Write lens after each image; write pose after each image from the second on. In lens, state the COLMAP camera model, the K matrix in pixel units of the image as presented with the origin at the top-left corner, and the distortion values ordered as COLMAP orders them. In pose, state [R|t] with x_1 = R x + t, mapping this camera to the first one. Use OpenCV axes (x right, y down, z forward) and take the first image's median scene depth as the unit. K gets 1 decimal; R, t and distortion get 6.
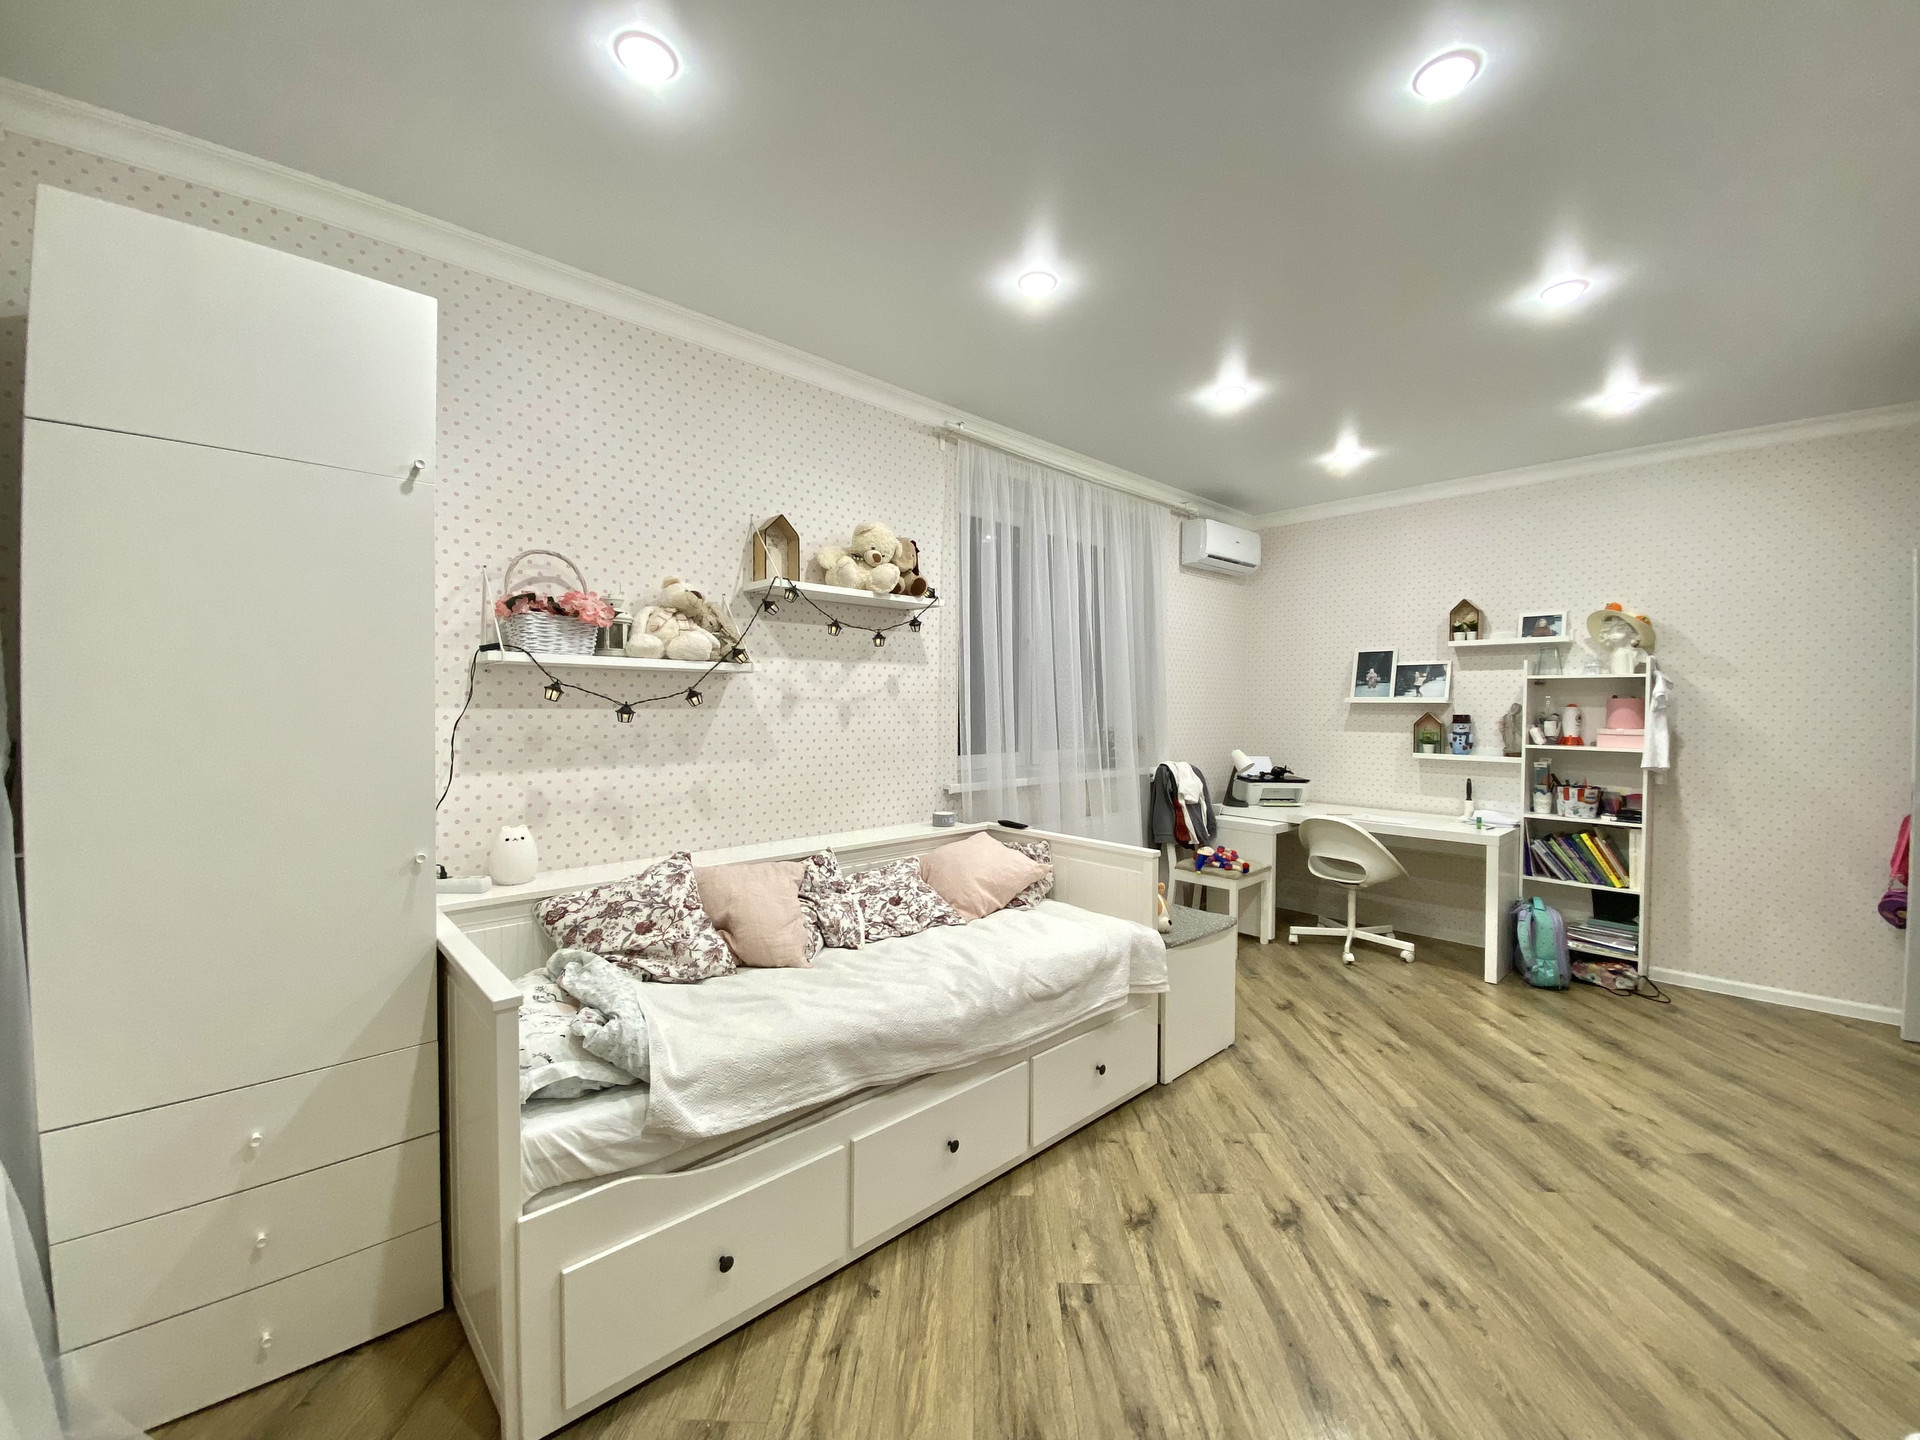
lens RADIAL K [[772.3, 0, 956.6], [0, 772.3, 715.9], [0, 0, 1]] dist [-0.003513, -0.002528]
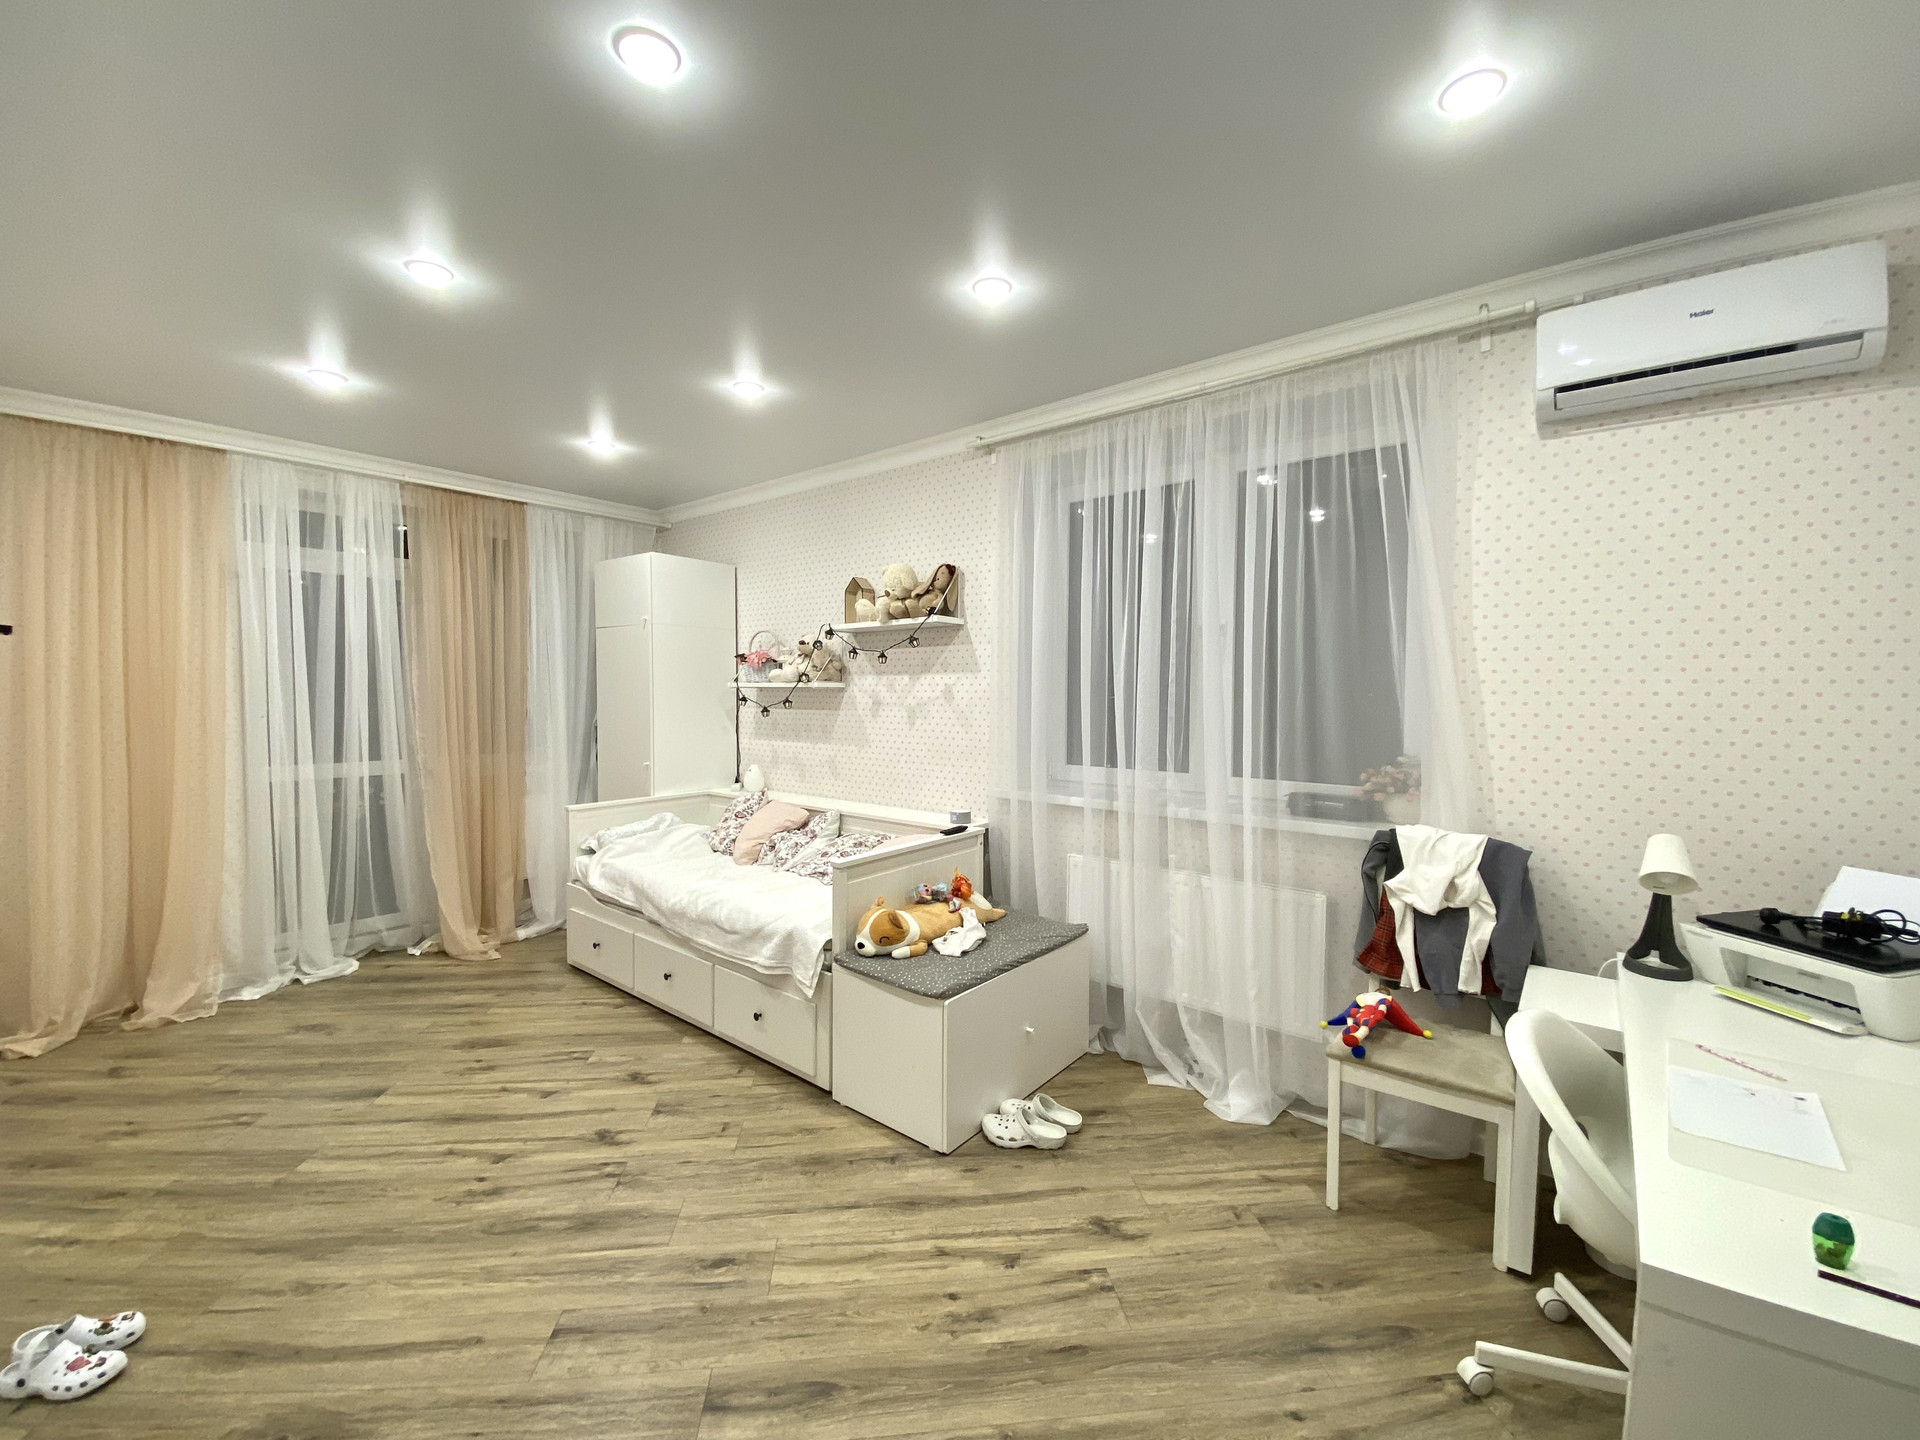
lens RADIAL K [[776.7, 0, 961.0], [0, 776.7, 720.9], [0, 0, 1]] dist [0.002770, 0.000862]
pose [[0.140310, 0.033429, -0.989543, 1.200596], [-0.014547, 0.999392, 0.031700, -0.039001], [0.990001, 0.009947, 0.140711, 0.966058]]
